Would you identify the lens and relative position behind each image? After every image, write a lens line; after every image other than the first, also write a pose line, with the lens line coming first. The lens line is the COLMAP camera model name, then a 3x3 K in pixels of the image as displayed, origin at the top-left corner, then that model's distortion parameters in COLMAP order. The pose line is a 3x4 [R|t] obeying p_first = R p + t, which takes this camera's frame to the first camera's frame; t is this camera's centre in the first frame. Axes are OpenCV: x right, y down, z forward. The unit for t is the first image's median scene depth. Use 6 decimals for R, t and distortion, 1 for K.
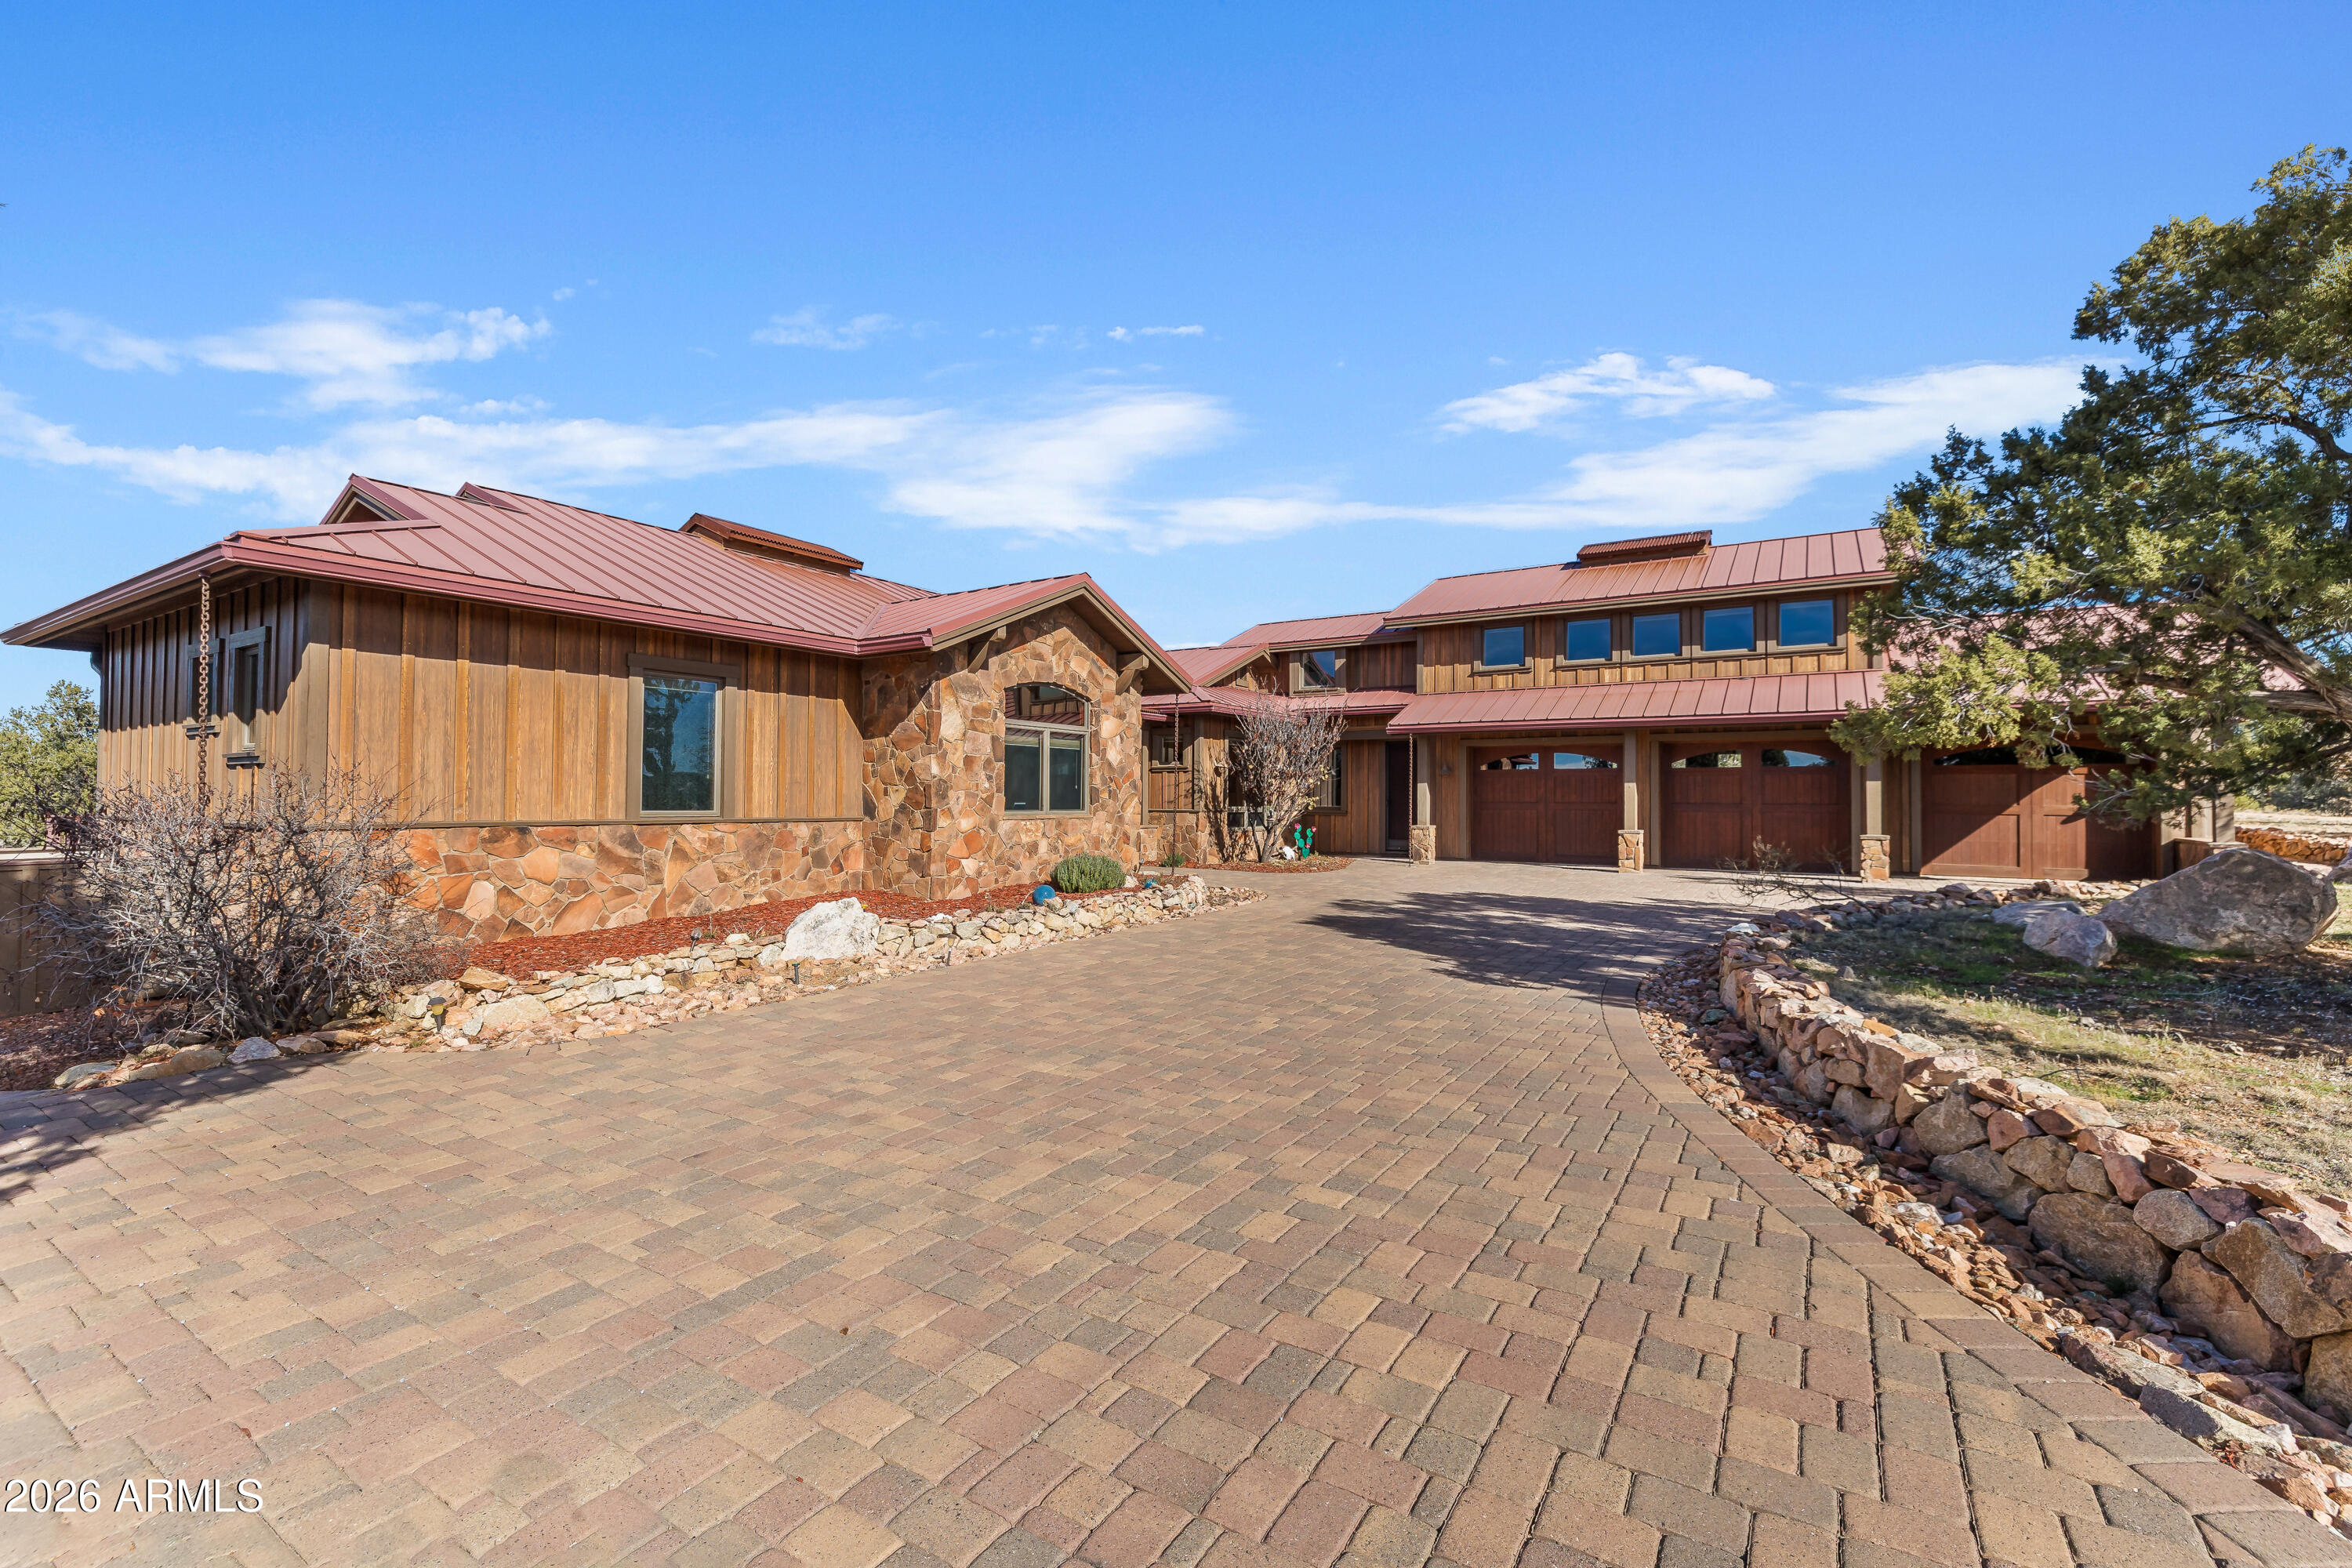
lens RADIAL K [[995.0, 0, 1189.5], [0, 995.0, 781.2], [0, 0, 1]] dist [-0.002676, -0.000129]
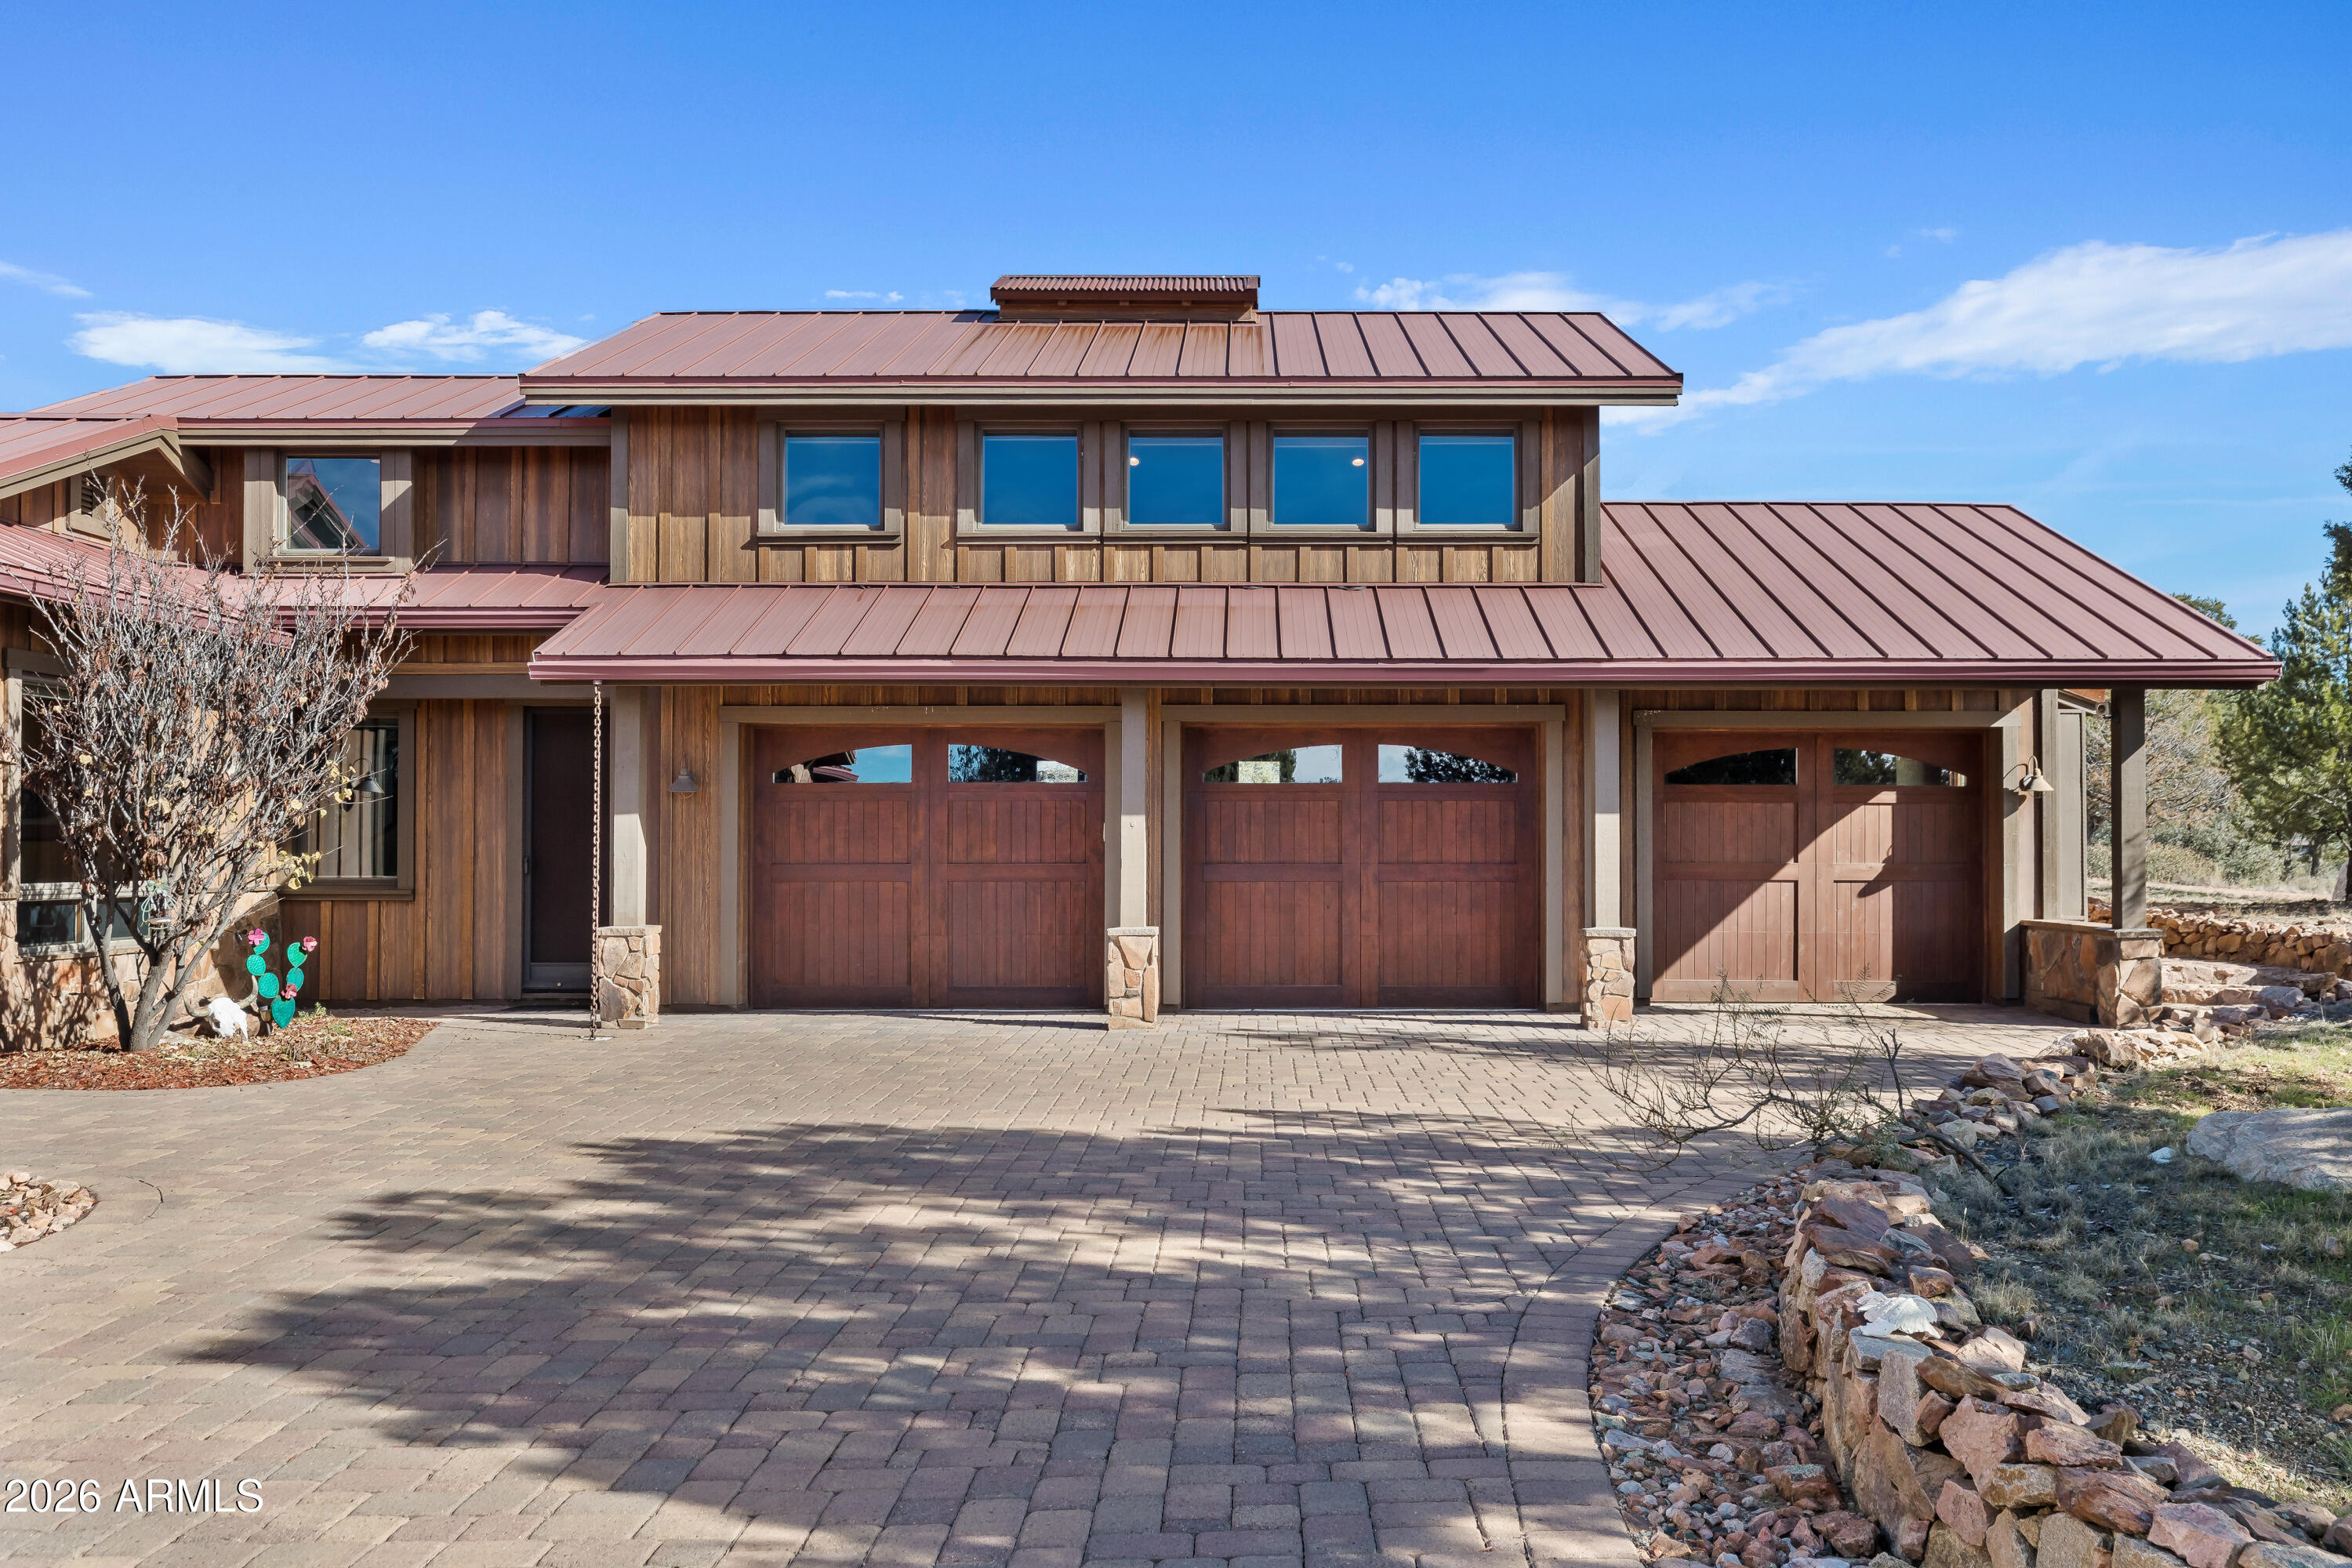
lens RADIAL K [[1909.1, 0, 1246.1], [0, 1909.1, 826.5], [0, 0, 1]] dist [0.006221, 0.002558]
pose [[0.846636, 0.003398, 0.532161, 0.053566], [-0.004935, 0.999987, 0.001466, 0.004911], [-0.532149, -0.003867, 0.846642, 0.298332]]
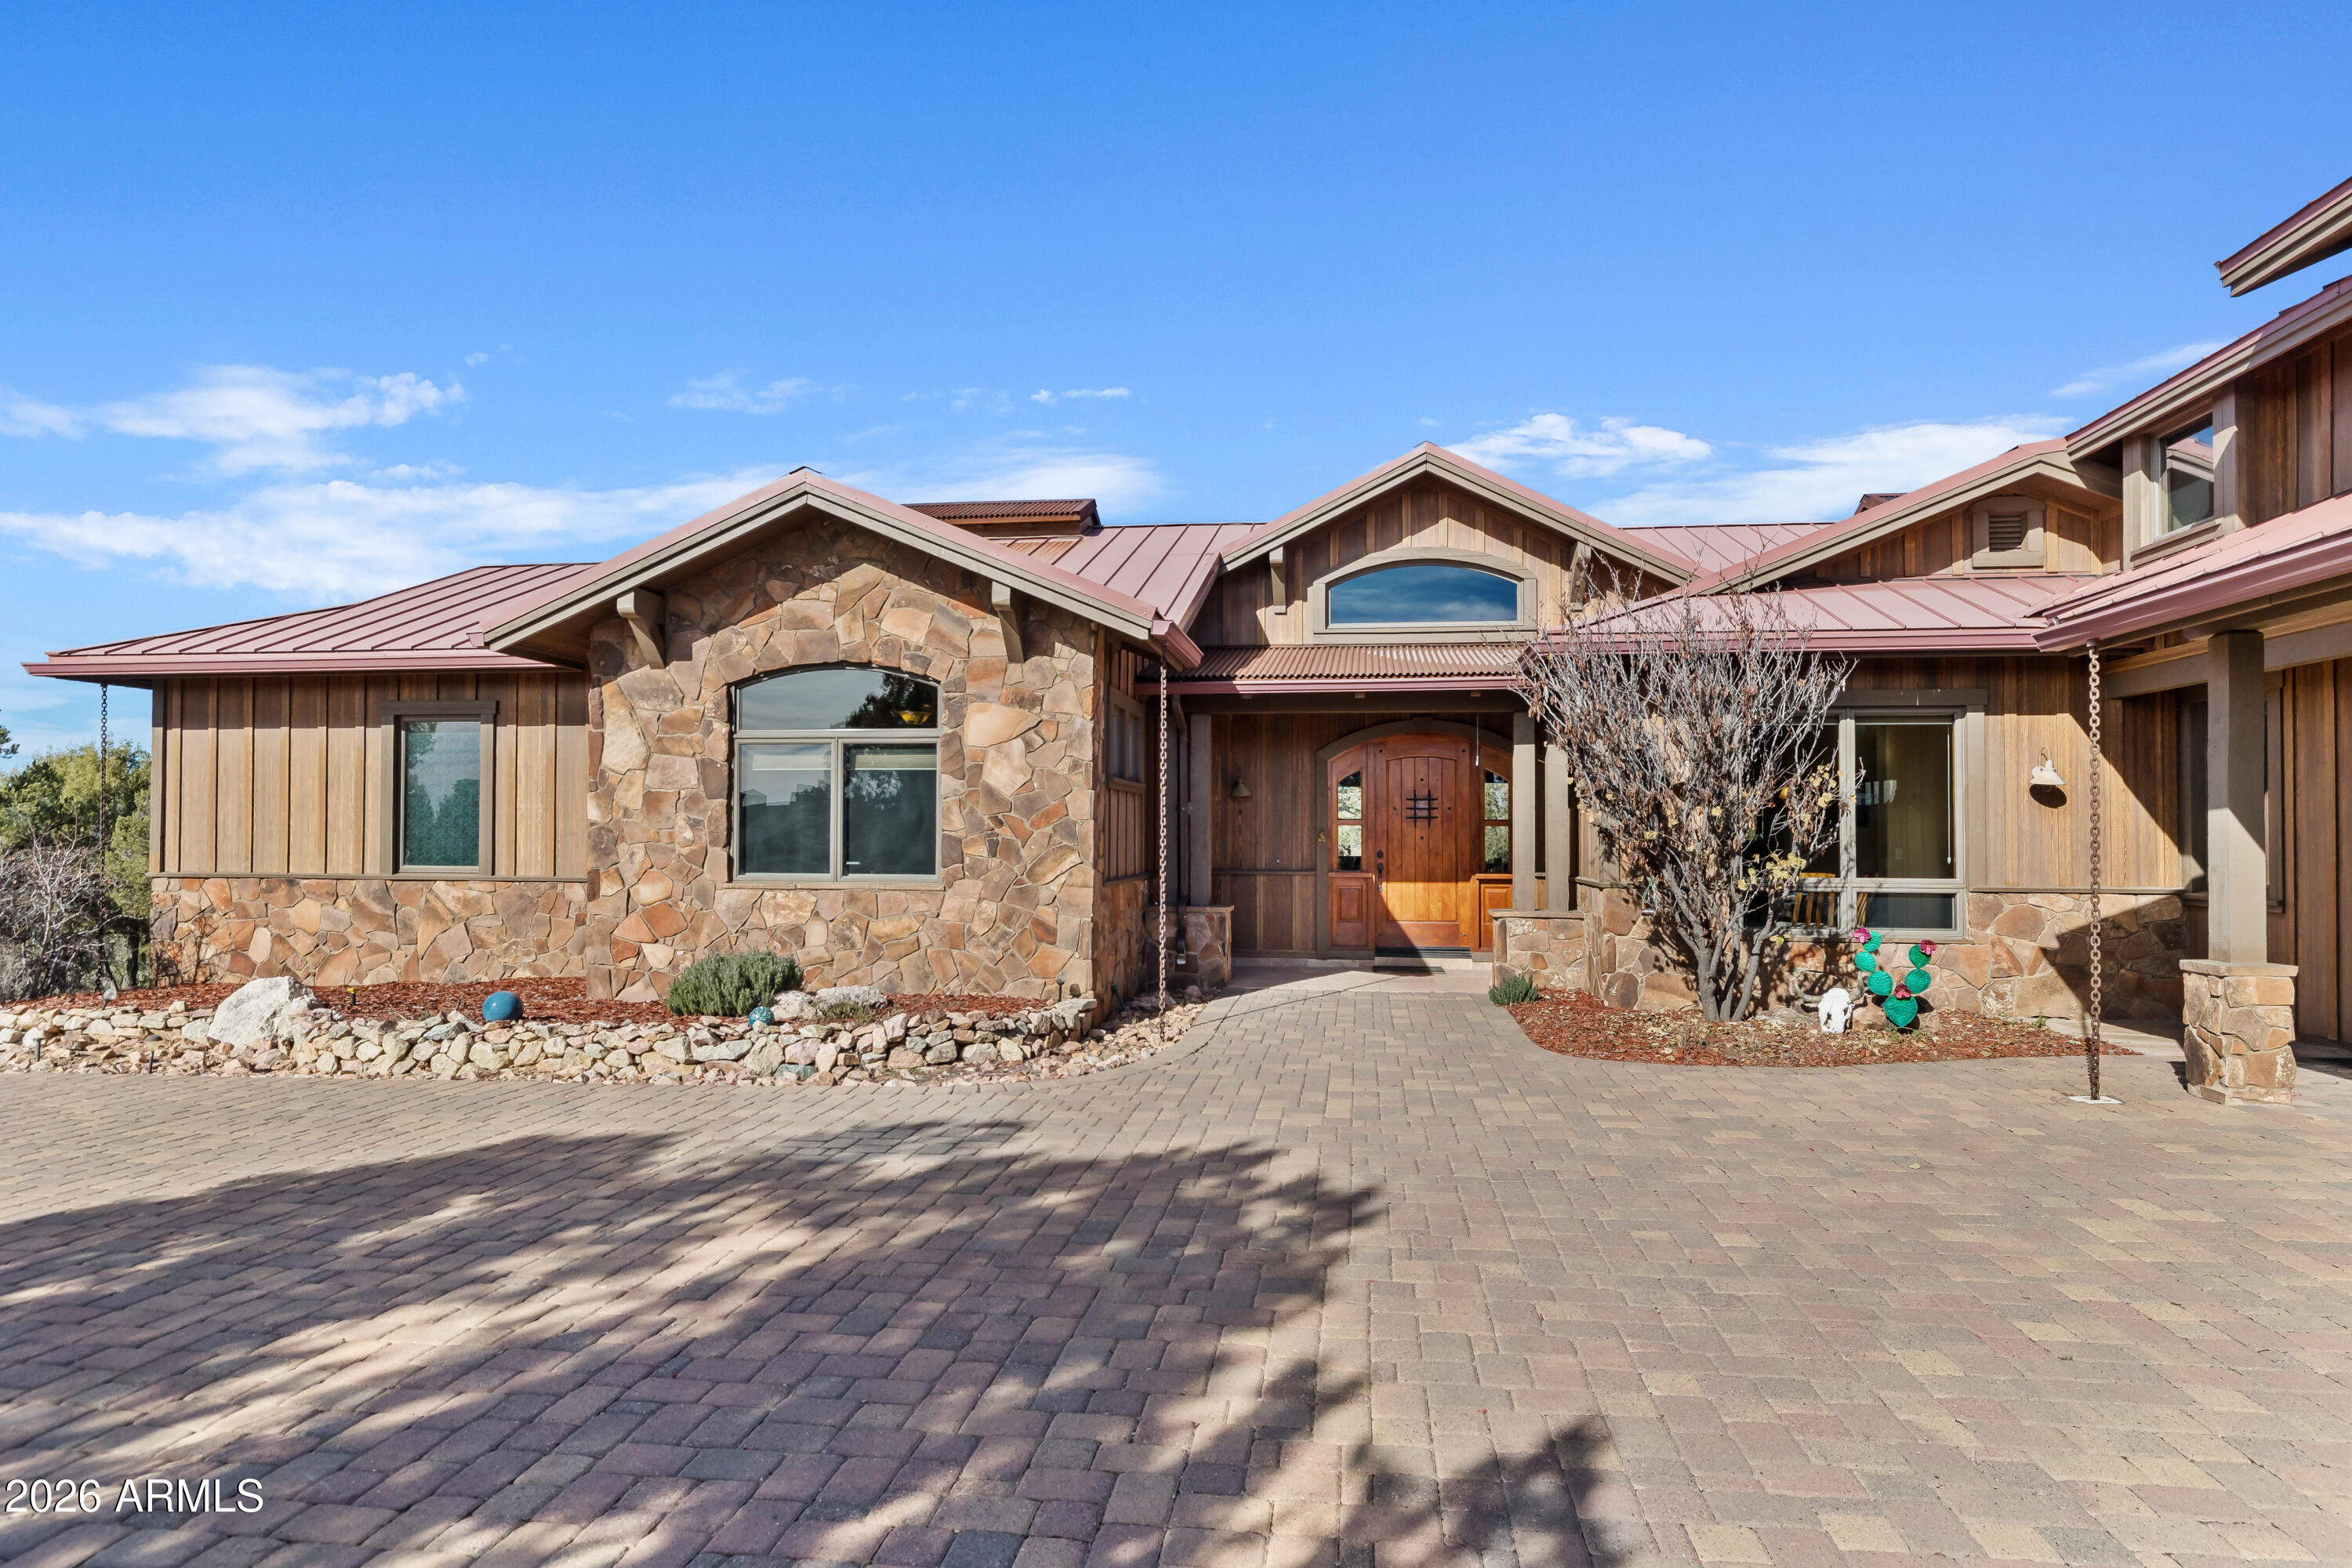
lens RADIAL K [[1293.5, 0, 1163.7], [0, 1293.5, 821.5], [0, 0, 1]] dist [-0.004914, 0.001031]
pose [[0.413895, -0.014481, -0.910209, 0.502185], [0.013847, 0.999858, -0.009611, 0.005428], [0.910219, -0.008626, 0.414037, 0.662963]]
